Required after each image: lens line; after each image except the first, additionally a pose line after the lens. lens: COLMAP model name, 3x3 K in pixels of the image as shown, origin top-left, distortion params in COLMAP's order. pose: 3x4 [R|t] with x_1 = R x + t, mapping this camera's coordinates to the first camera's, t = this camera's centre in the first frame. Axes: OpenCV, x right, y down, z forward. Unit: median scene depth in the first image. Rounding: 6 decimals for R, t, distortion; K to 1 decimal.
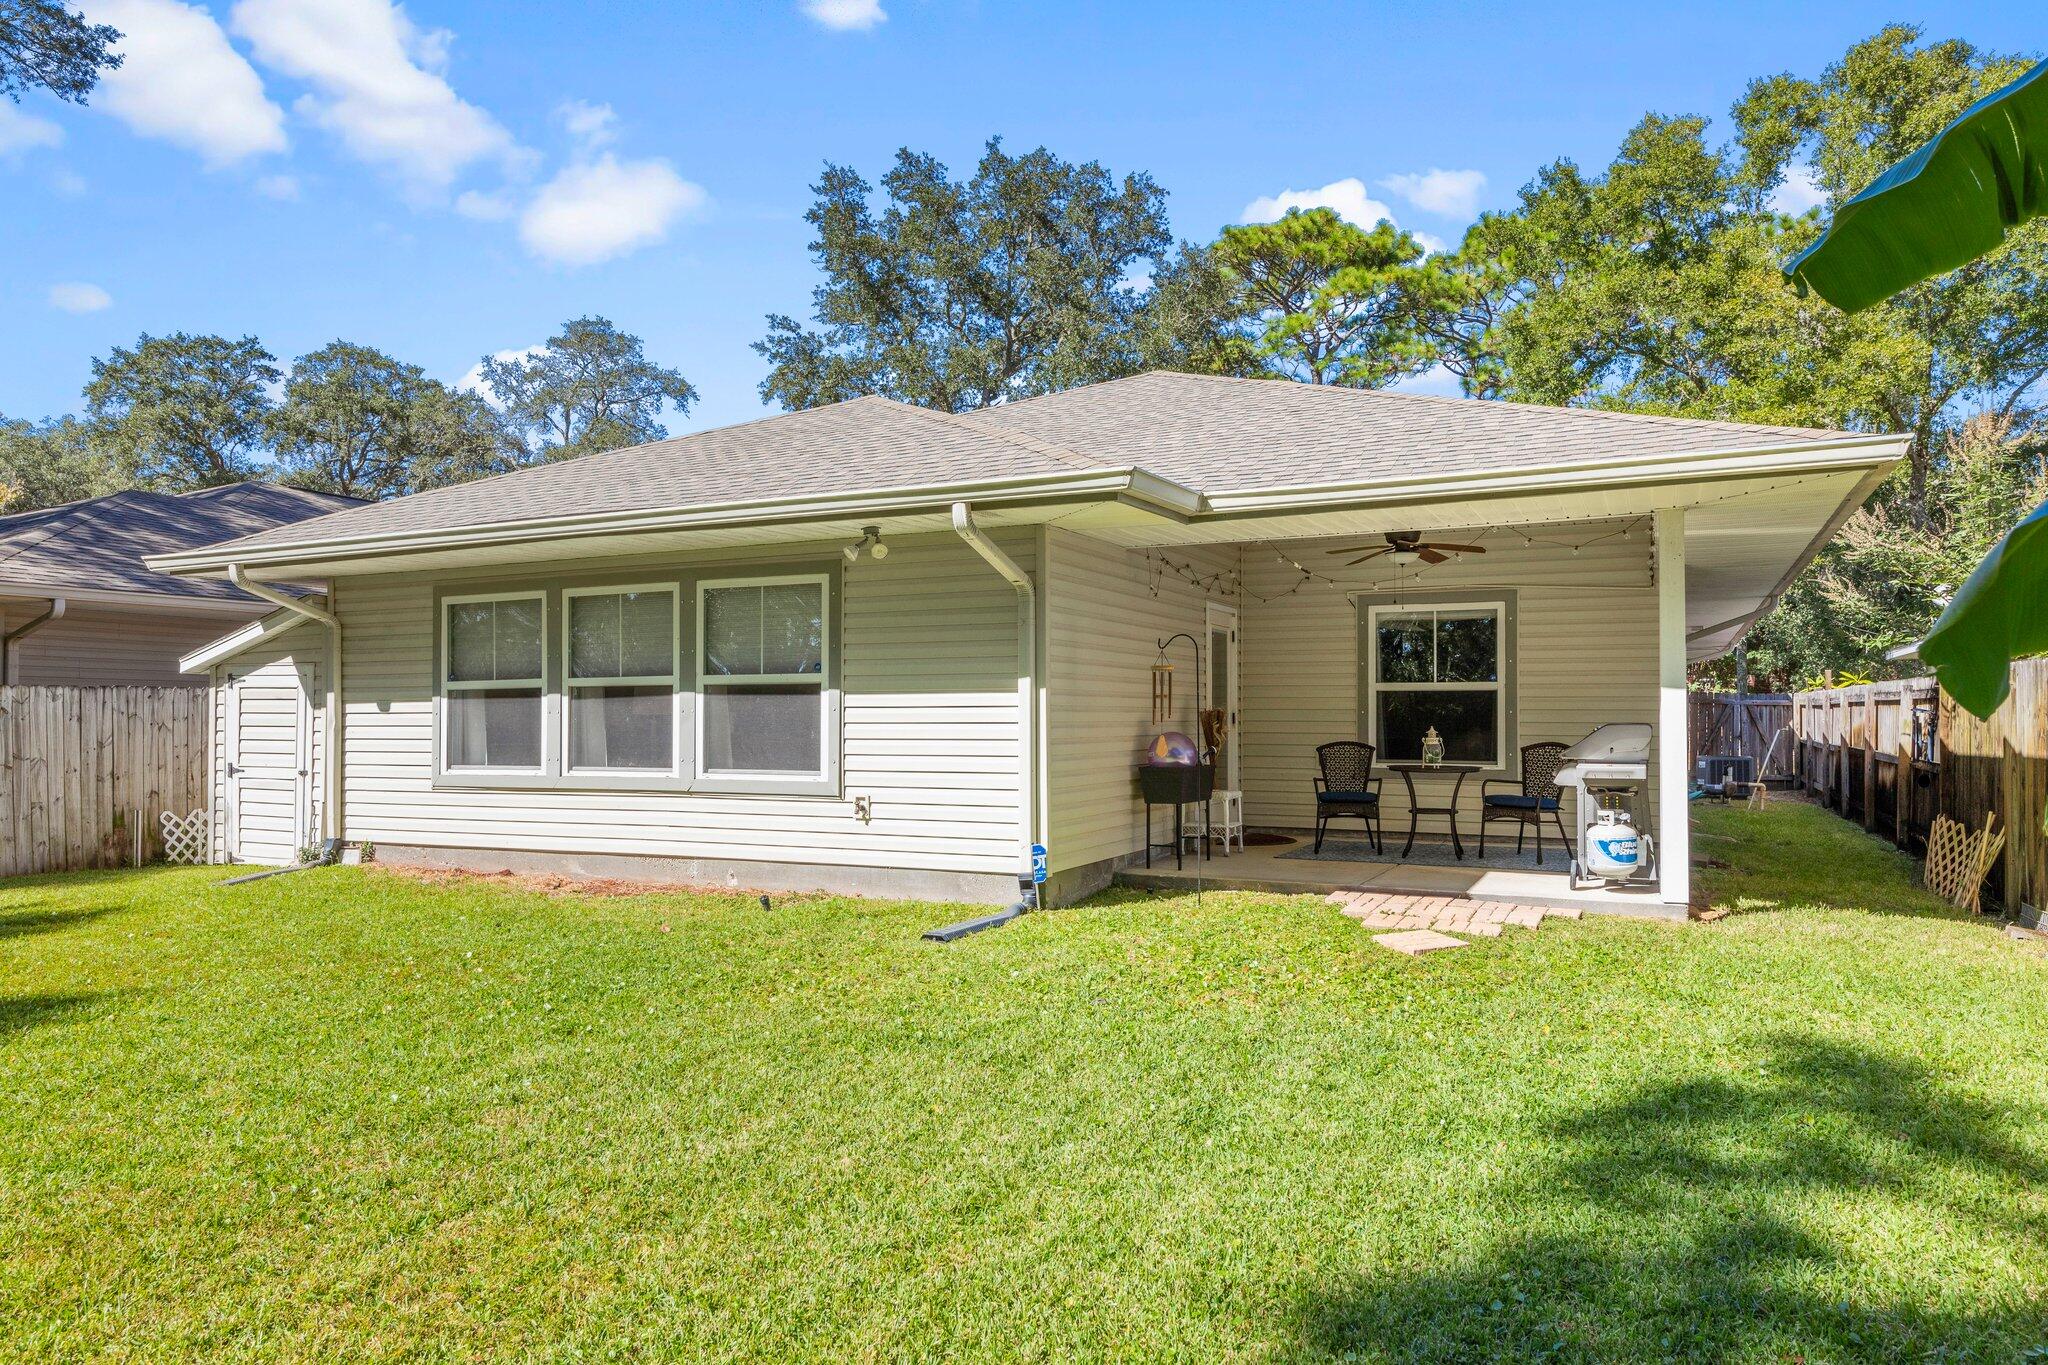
lens RADIAL K [[1454.0, 0, 1017.0], [0, 1454.0, 720.3], [0, 0, 1]] dist [-0.003272, 0.004241]
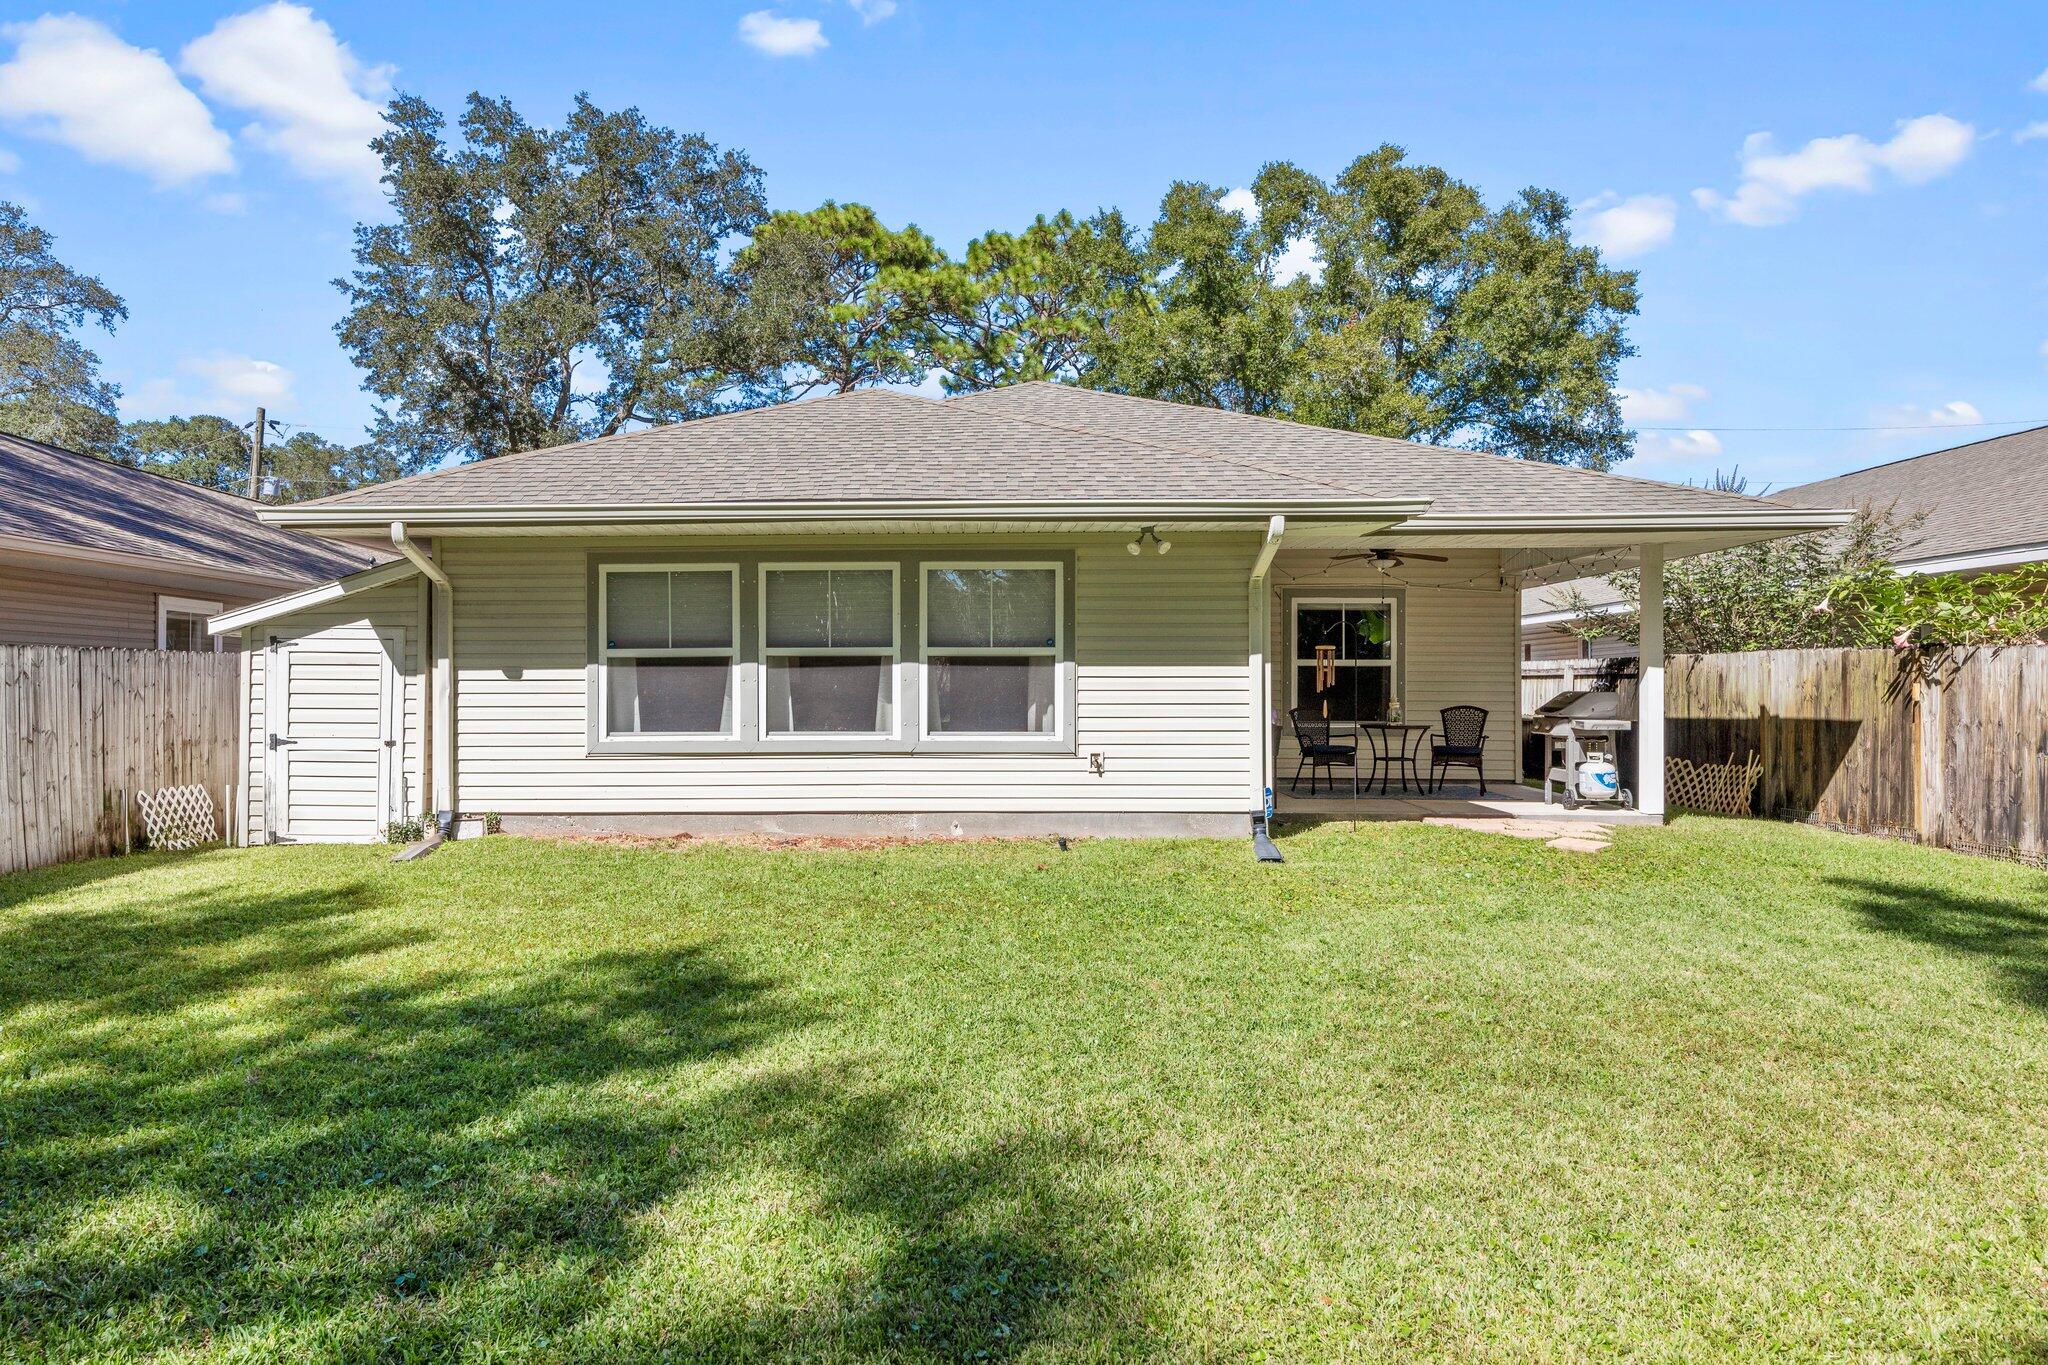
lens RADIAL K [[1454.0, 0, 1017.0], [0, 1454.0, 720.3], [0, 0, 1]] dist [-0.003272, 0.004241]
pose [[0.901124, -0.007527, 0.433495, -0.548969], [-0.001058, 0.999808, 0.019560, 0.002482], [-0.433559, -0.018085, 0.900943, -0.027085]]
